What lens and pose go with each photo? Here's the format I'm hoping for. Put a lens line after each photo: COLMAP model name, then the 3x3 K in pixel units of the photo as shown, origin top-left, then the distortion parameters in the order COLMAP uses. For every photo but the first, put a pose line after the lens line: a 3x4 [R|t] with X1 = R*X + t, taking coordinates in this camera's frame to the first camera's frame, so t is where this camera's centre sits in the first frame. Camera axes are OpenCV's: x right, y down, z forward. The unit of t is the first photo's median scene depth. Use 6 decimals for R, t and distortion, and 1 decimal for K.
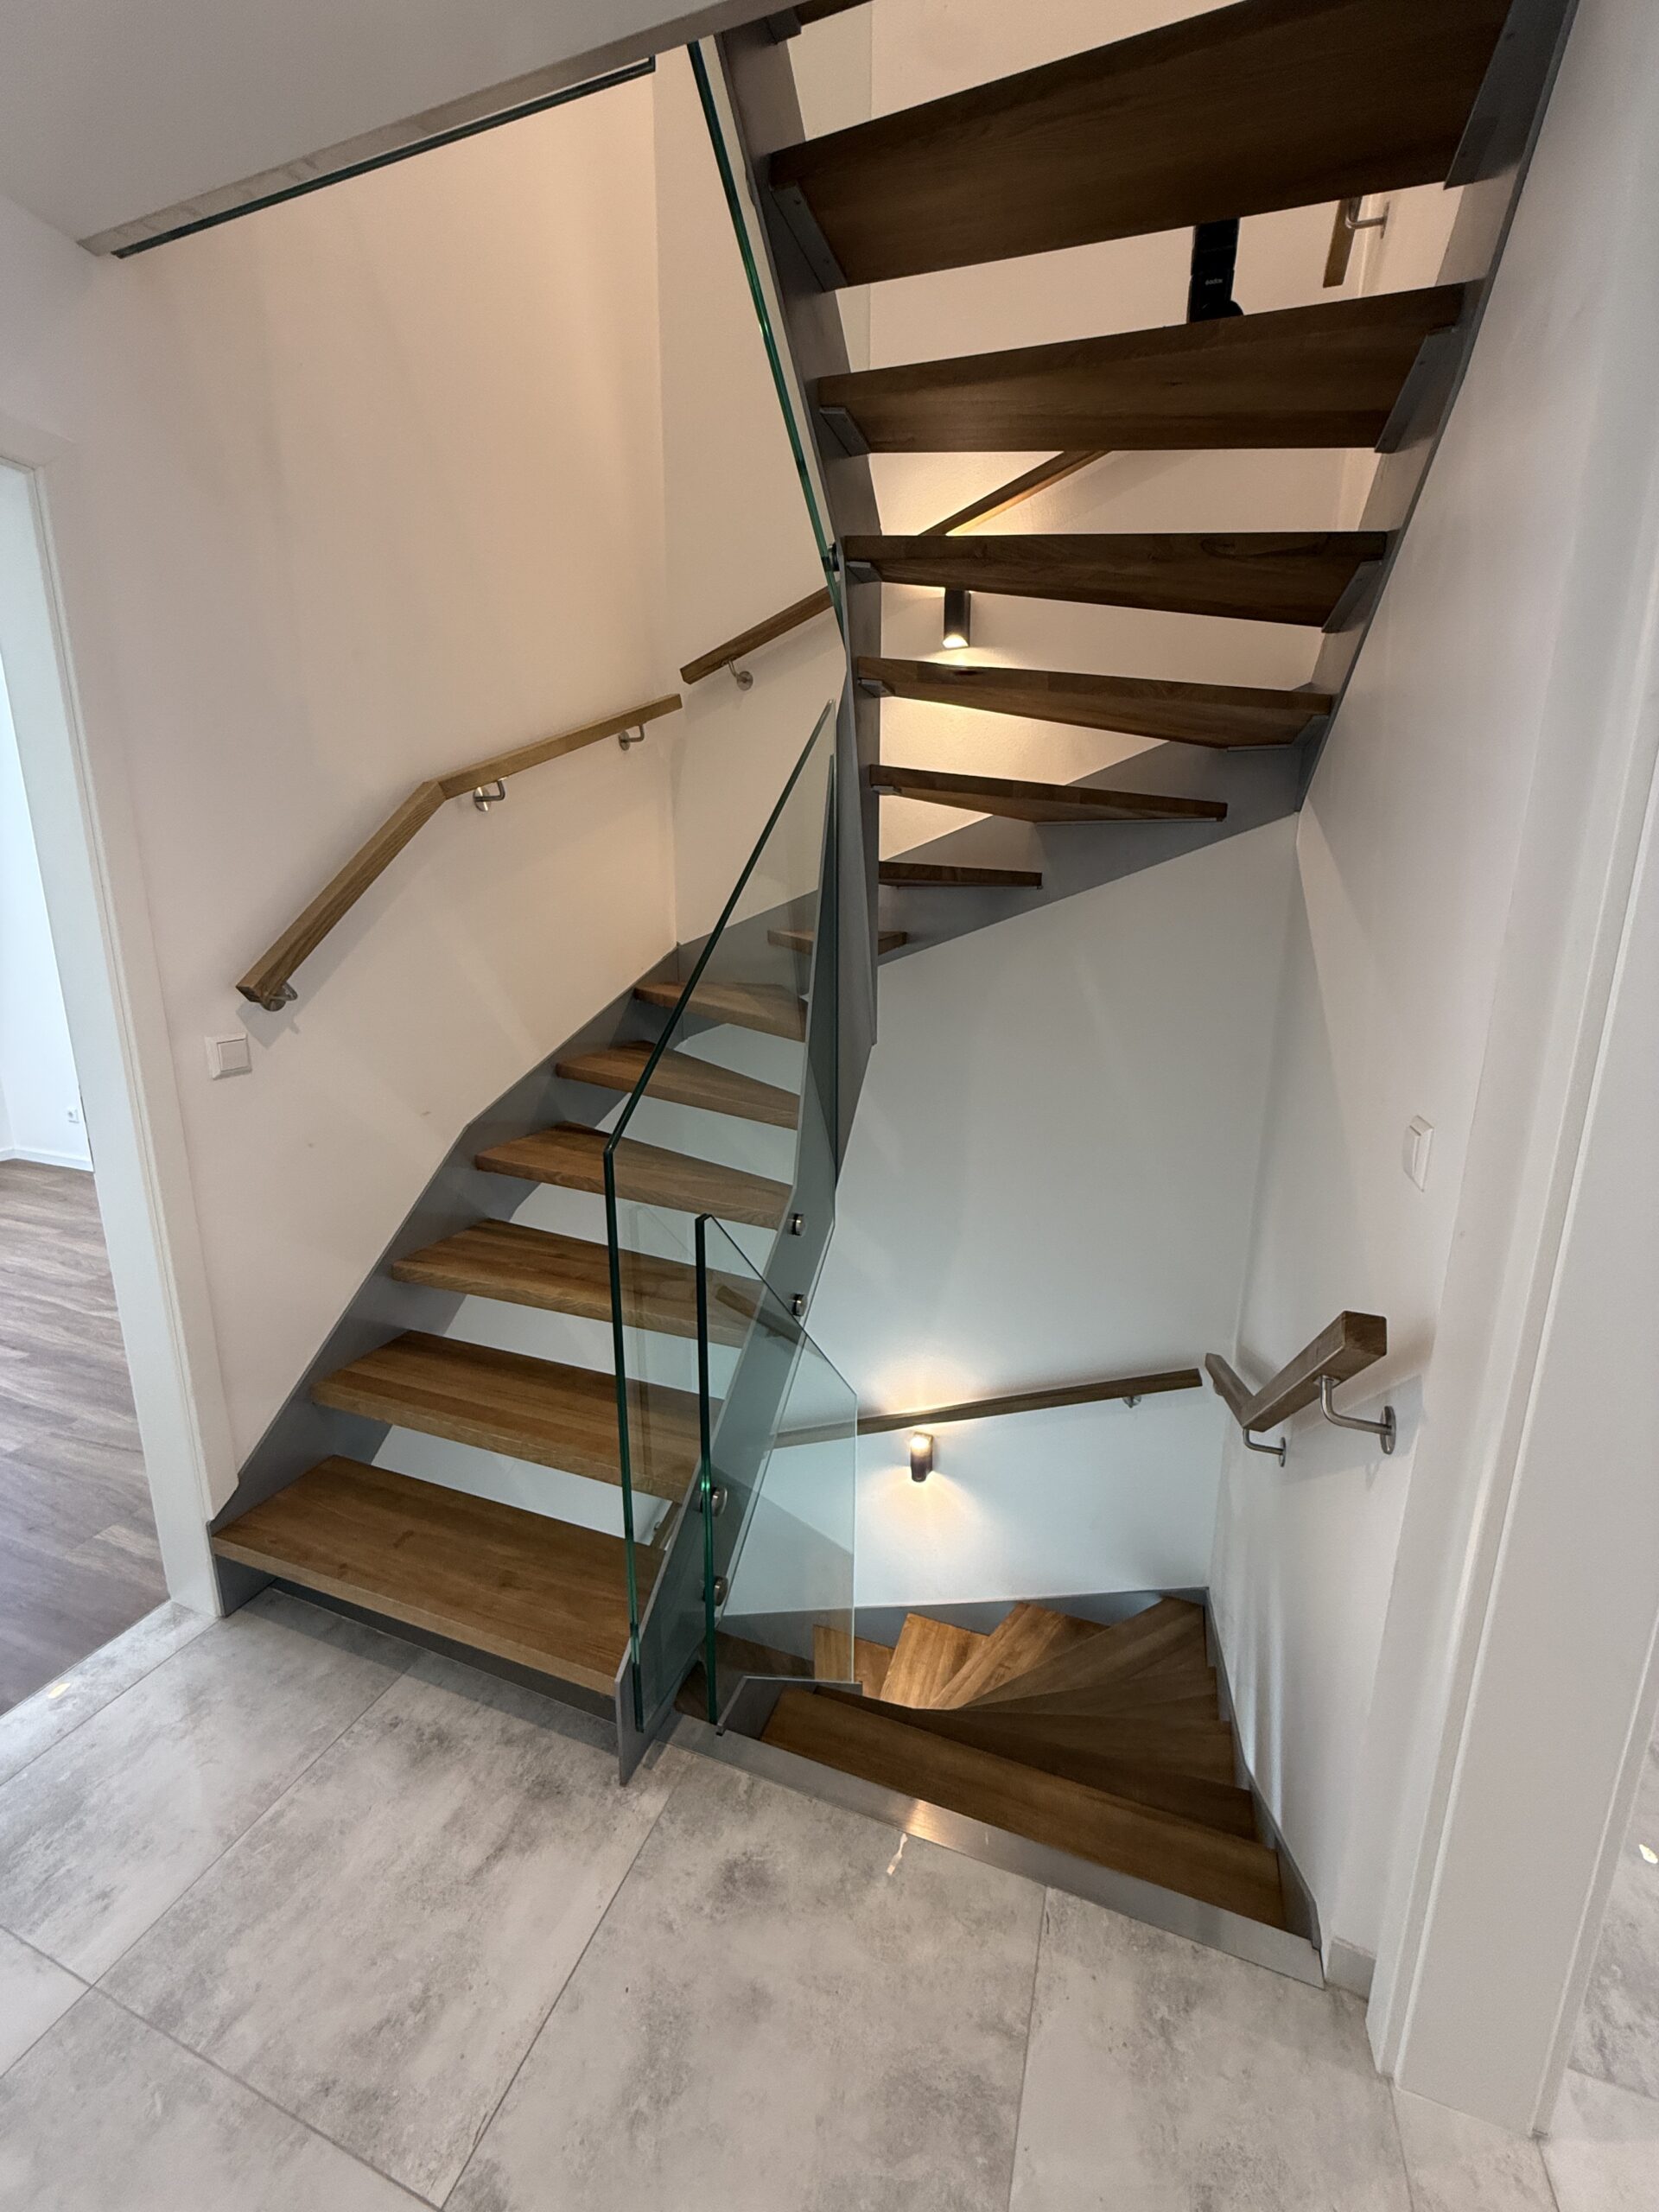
lens RADIAL K [[881.4, 0, 830.5], [0, 881.4, 1099.8], [0, 0, 1]] dist [-0.001684, 0.000967]
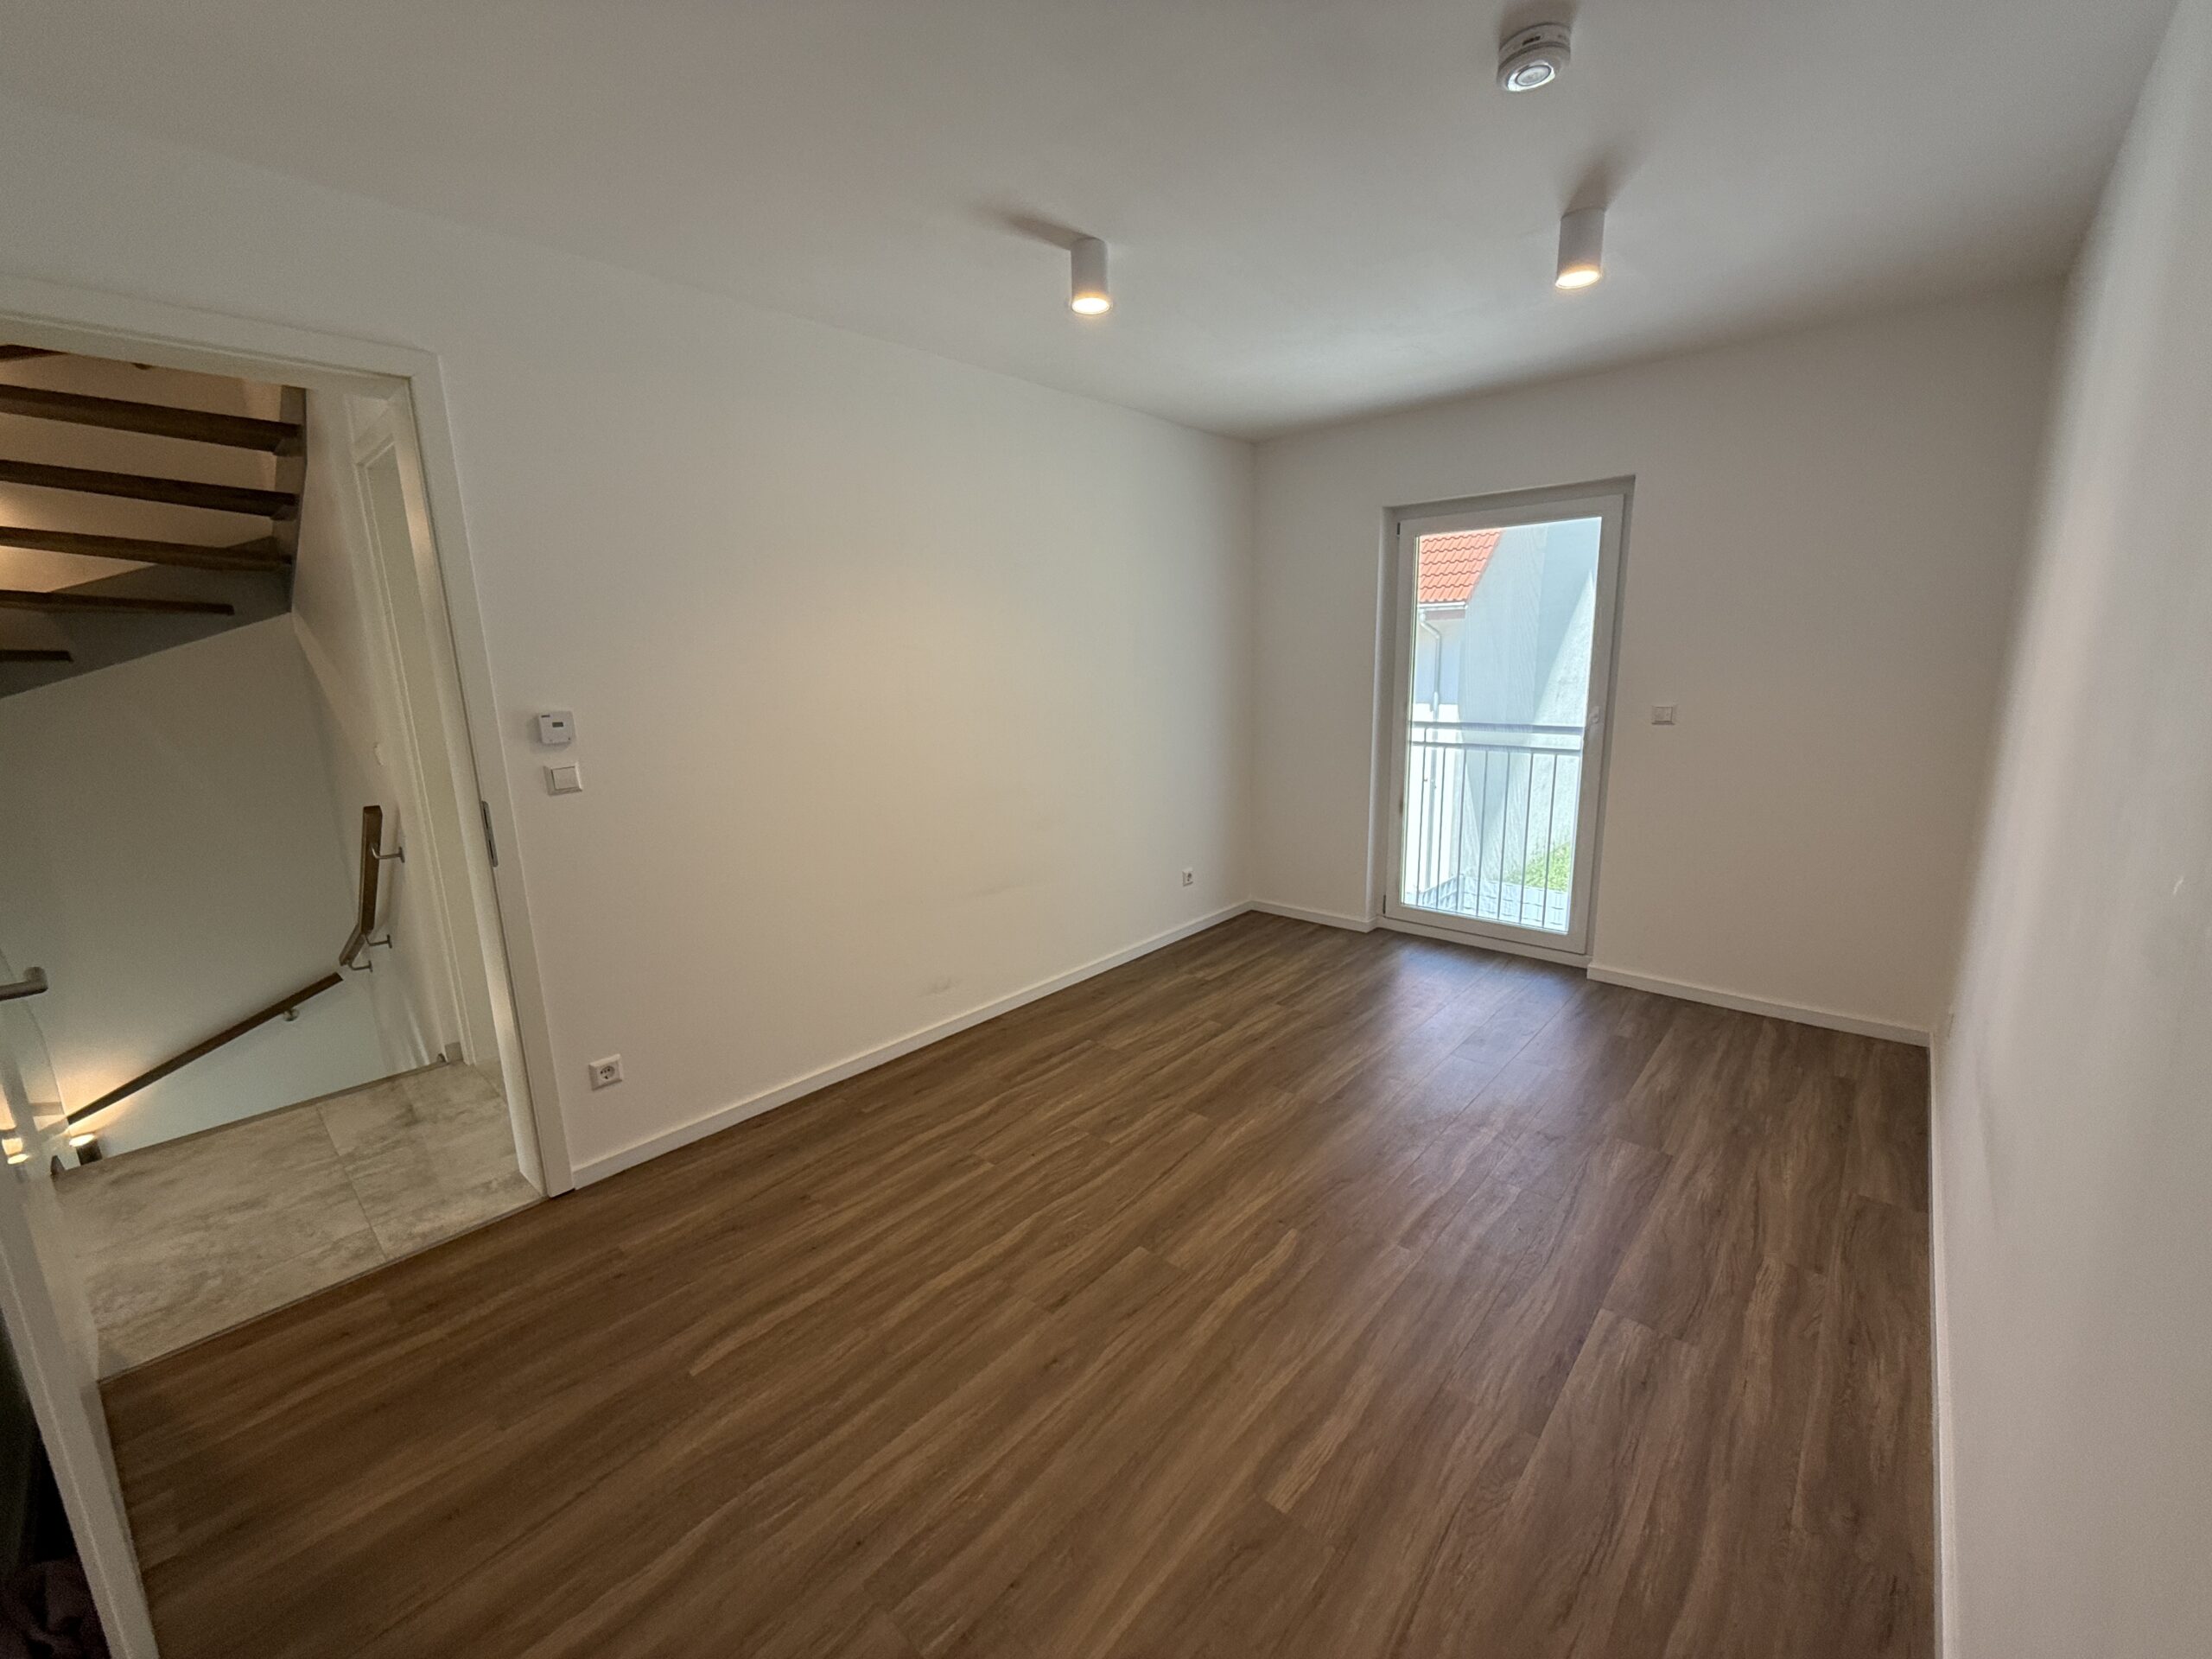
lens RADIAL K [[881.4, 0, 1109.4], [0, 881.4, 825.8], [0, 0, 1]] dist [-0.001684, 0.000967]
pose [[0.370383, -0.204790, 0.906023, -0.885214], [0.229655, 0.965301, 0.124306, 0.388977], [-0.900042, 0.162031, 0.404562, -1.830218]]
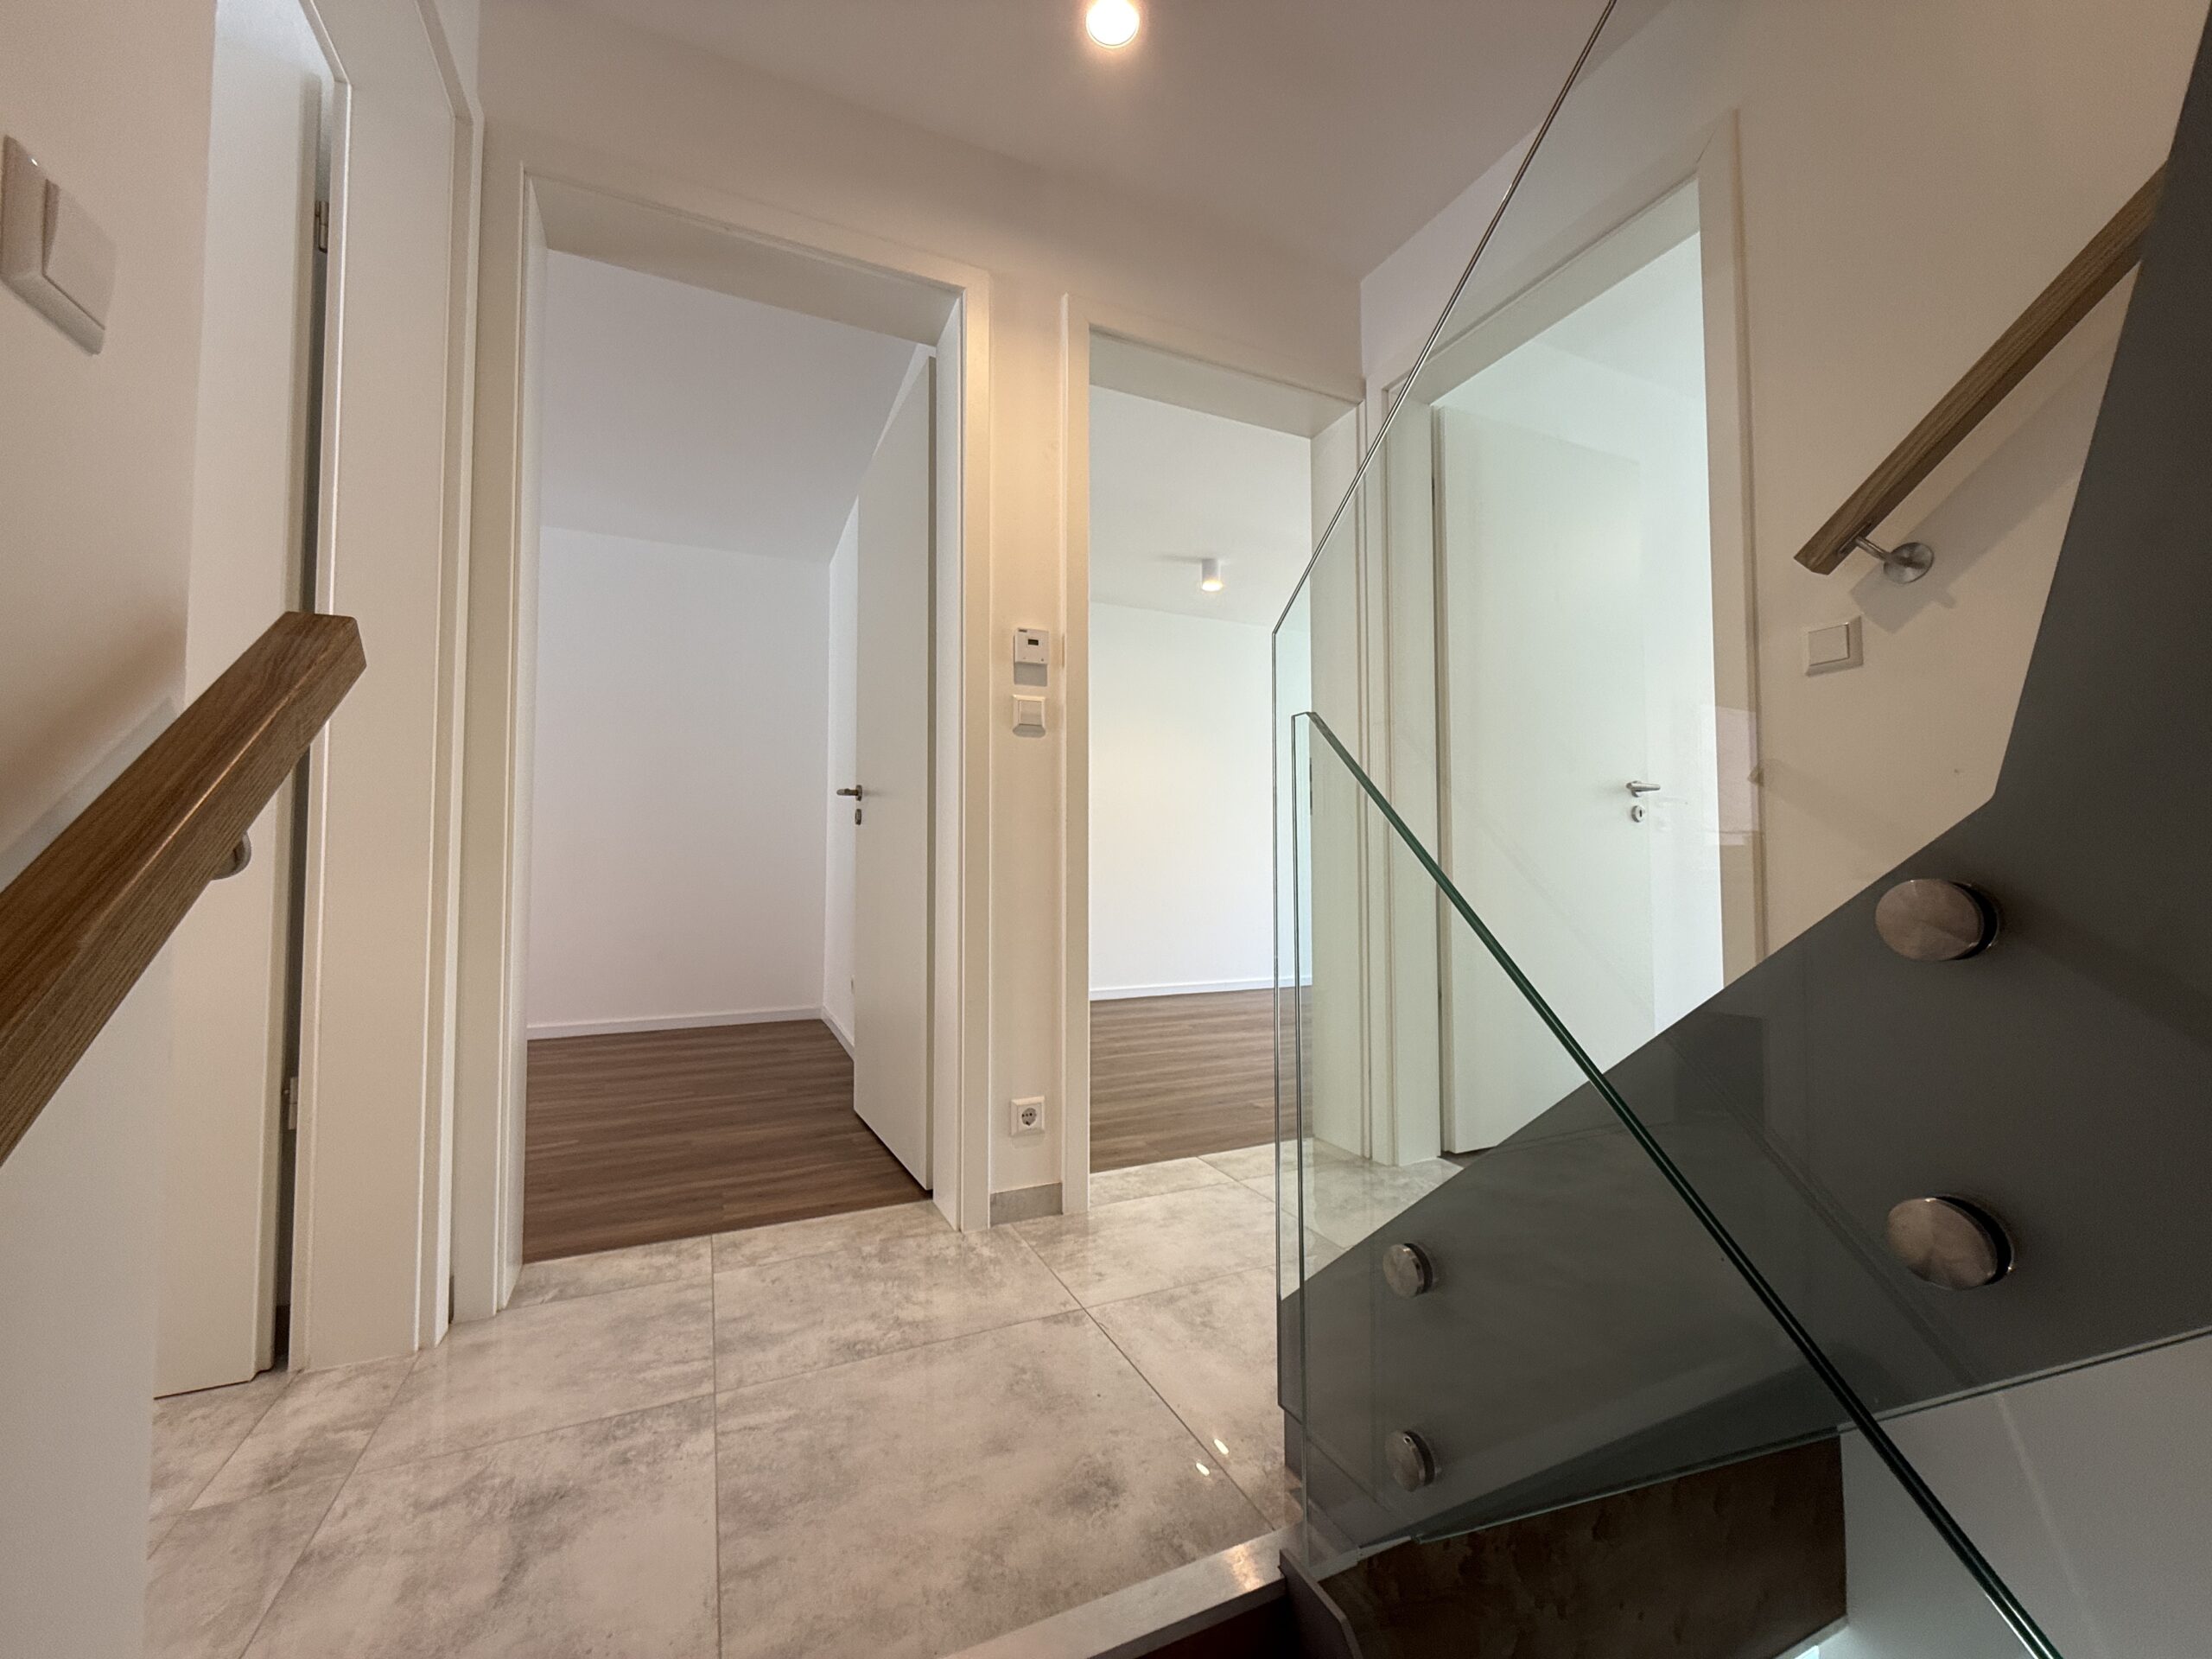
lens RADIAL K [[881.4, 0, 1109.1], [0, 881.4, 832.8], [0, 0, 1]] dist [-0.001684, 0.000967]
pose [[-0.709036, -0.041330, -0.703960, 0.492611], [-0.161023, 0.981396, 0.104565, 0.186820], [0.686542, 0.187494, -0.702500, 1.456485]]
